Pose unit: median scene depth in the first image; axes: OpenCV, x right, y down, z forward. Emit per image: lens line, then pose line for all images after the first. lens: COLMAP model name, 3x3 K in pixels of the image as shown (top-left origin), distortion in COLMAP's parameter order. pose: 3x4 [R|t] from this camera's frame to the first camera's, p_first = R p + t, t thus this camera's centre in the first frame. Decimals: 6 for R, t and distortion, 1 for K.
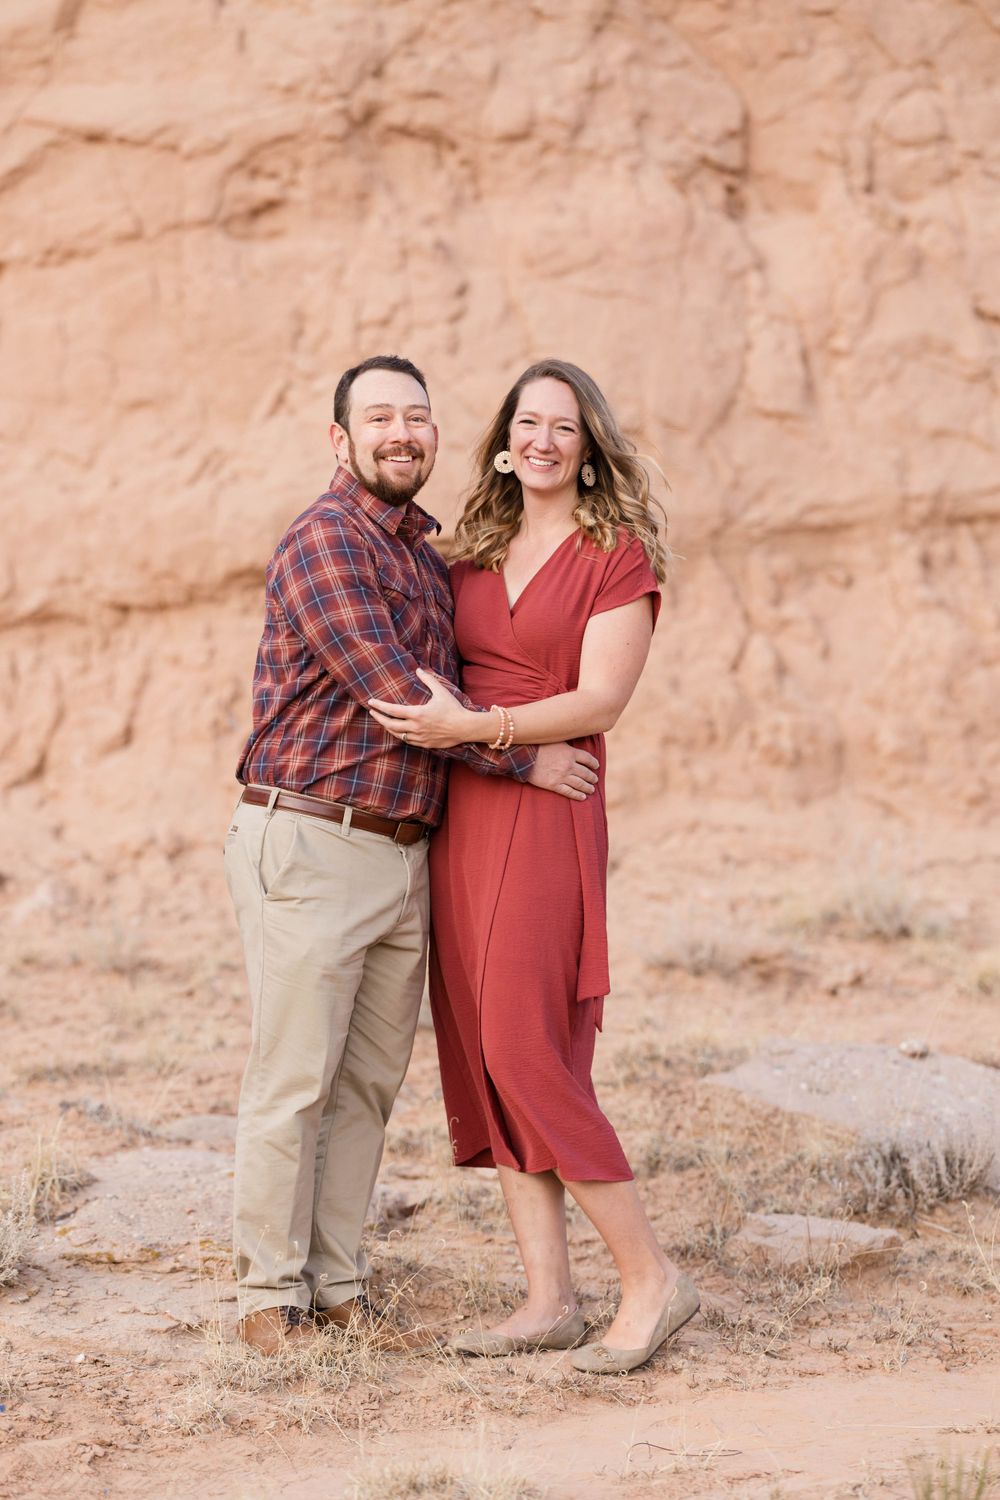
lens RADIAL K [[3647.0, 0, 500.0], [0, 3647.0, 750.0], [0, 0, 1]] dist [-0.017227, 0.040697]
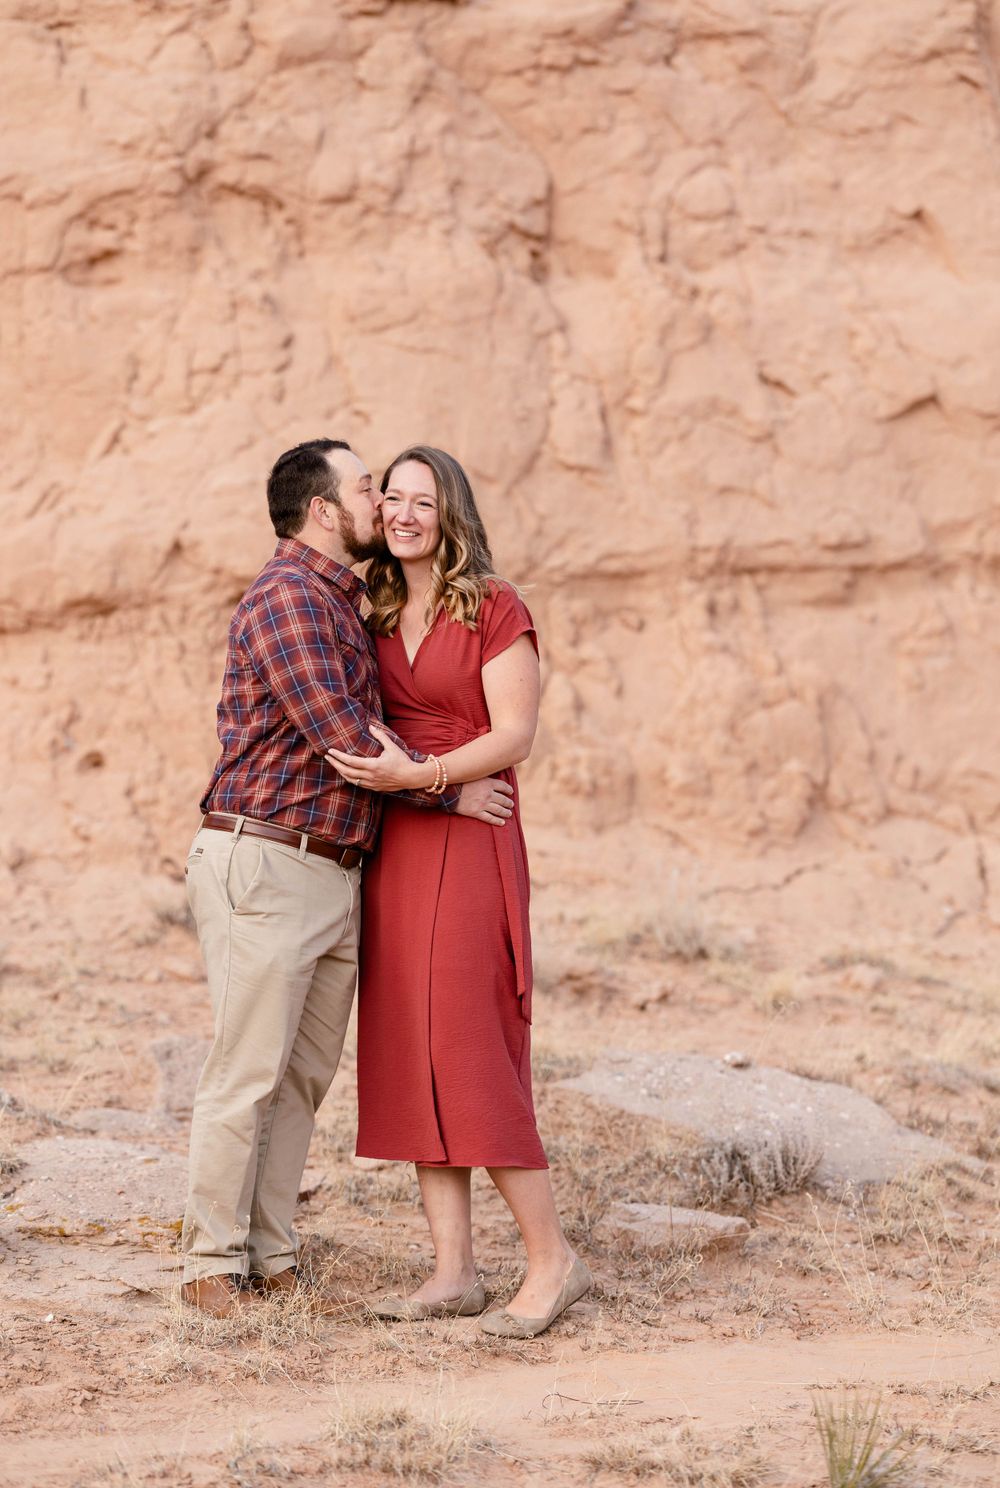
lens RADIAL K [[3652.0, 0, 529.3], [0, 3652.0, 706.6], [0, 0, 1]] dist [-0.007400, 0.123021]
pose [[0.995390, 0.027093, 0.092005, -0.035336], [-0.025711, 0.999539, -0.016170, -0.004008], [-0.092401, 0.013730, 0.995627, -0.068257]]
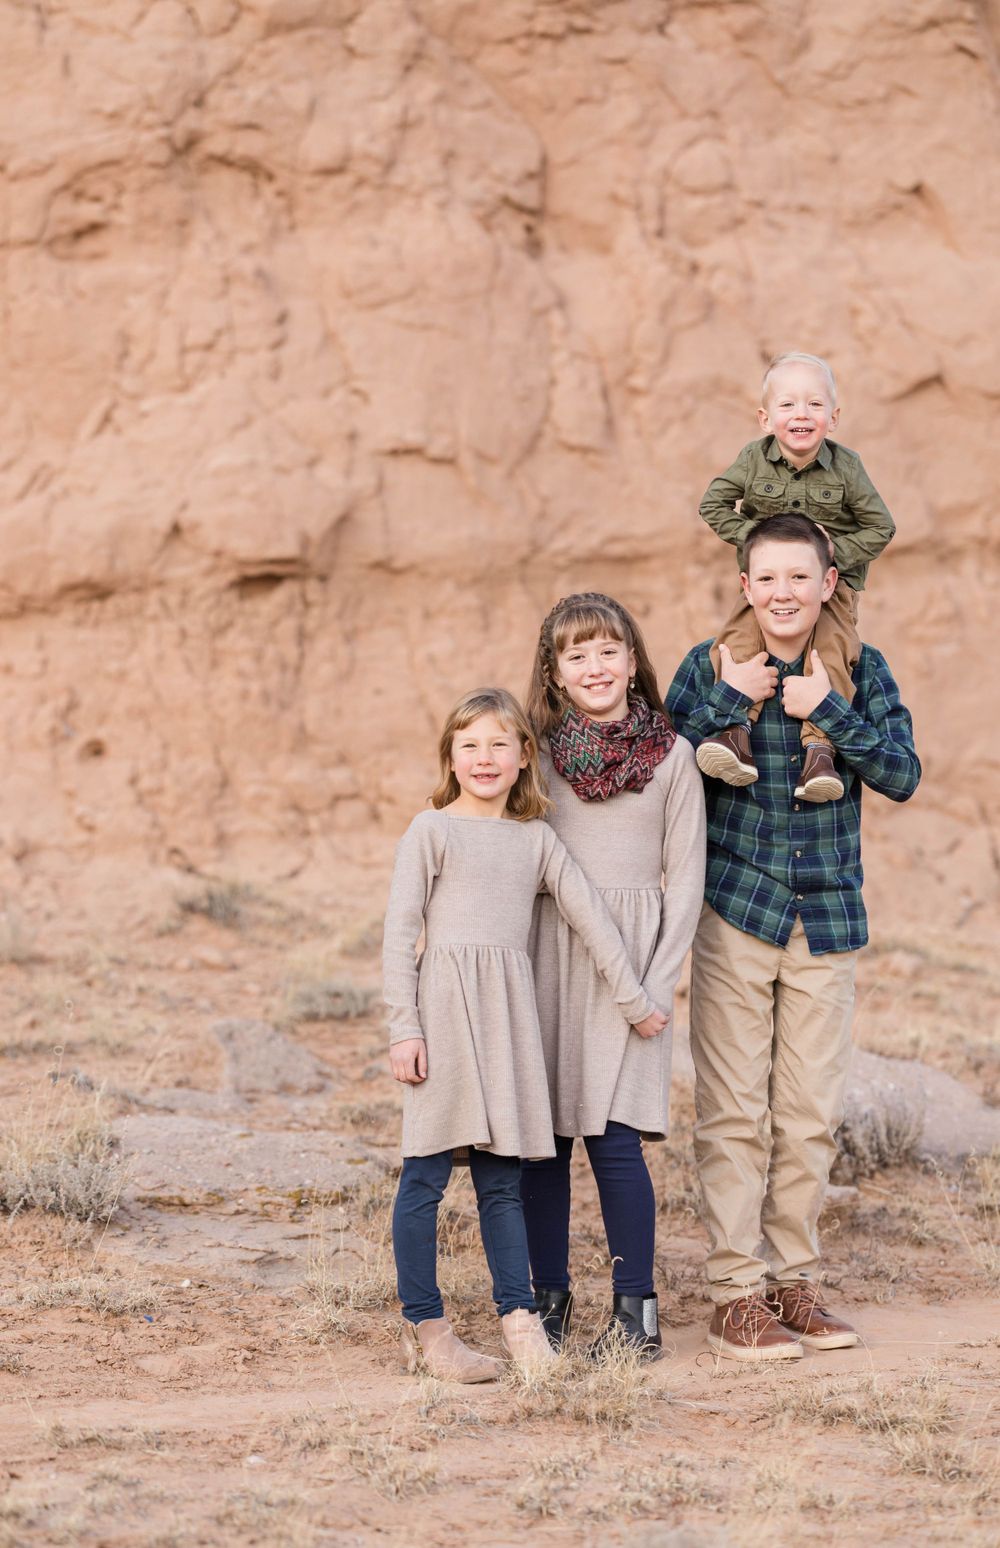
lens RADIAL K [[3824.1, 0, 495.5], [0, 3824.1, 798.0], [0, 0, 1]] dist [-0.012272, 0.096171]
pose [[0.992658, 0.021966, 0.118945, -0.075873], [-0.022334, 0.999749, 0.001764, 0.006361], [-0.118877, -0.004408, 0.992899, -0.081462]]
